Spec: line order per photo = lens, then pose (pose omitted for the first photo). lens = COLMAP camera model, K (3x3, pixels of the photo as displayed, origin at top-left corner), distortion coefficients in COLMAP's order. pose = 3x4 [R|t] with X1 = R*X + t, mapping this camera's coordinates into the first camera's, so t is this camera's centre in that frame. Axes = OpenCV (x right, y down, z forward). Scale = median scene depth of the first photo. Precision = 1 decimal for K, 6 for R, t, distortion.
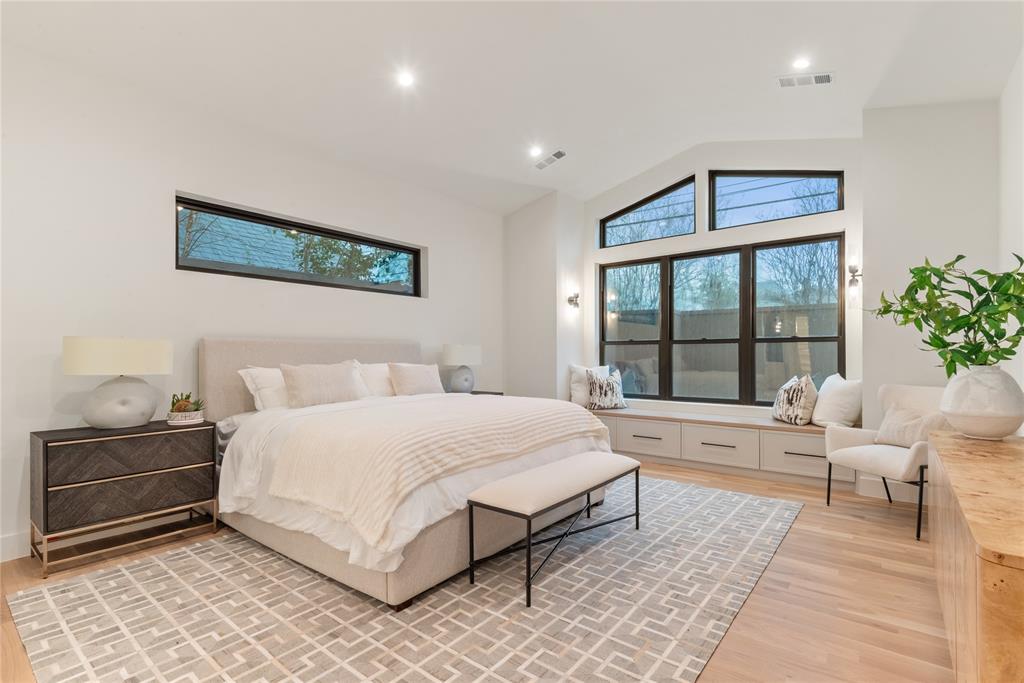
lens RADIAL K [[472.5, 0, 510.2], [0, 472.5, 349.1], [0, 0, 1]] dist [0.004581, -0.003619]
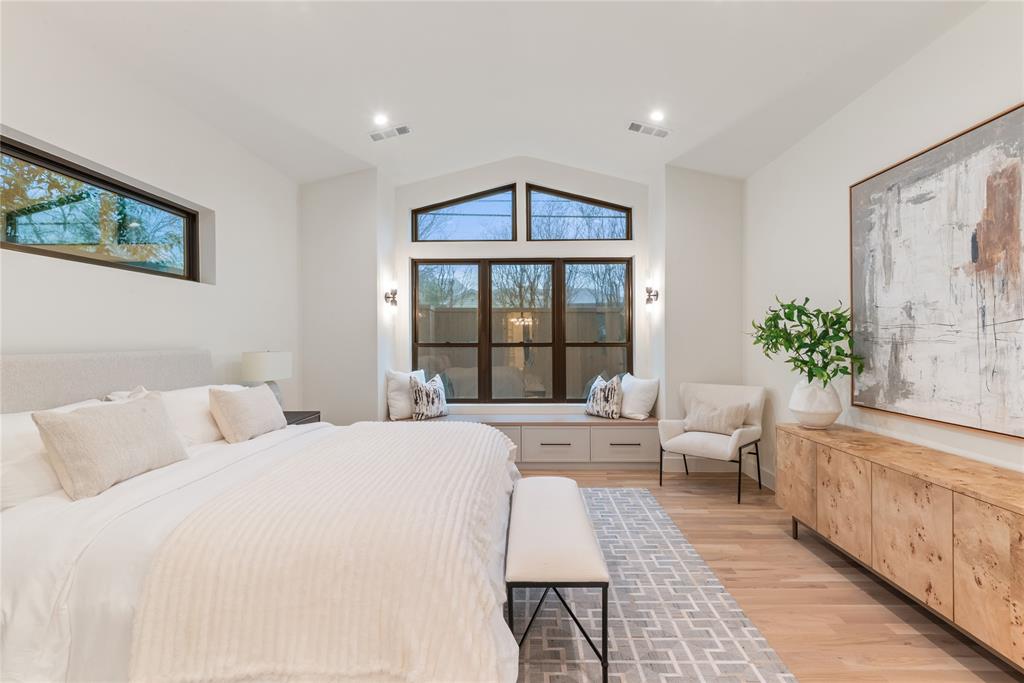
lens RADIAL K [[472.5, 0, 513.6], [0, 472.5, 339.6], [0, 0, 1]] dist [0.004581, -0.003619]
pose [[0.793416, 0.002041, 0.608677, -0.263524], [-0.005441, 0.999978, 0.003739, -0.034634], [-0.608656, -0.006279, 0.793409, 0.192387]]
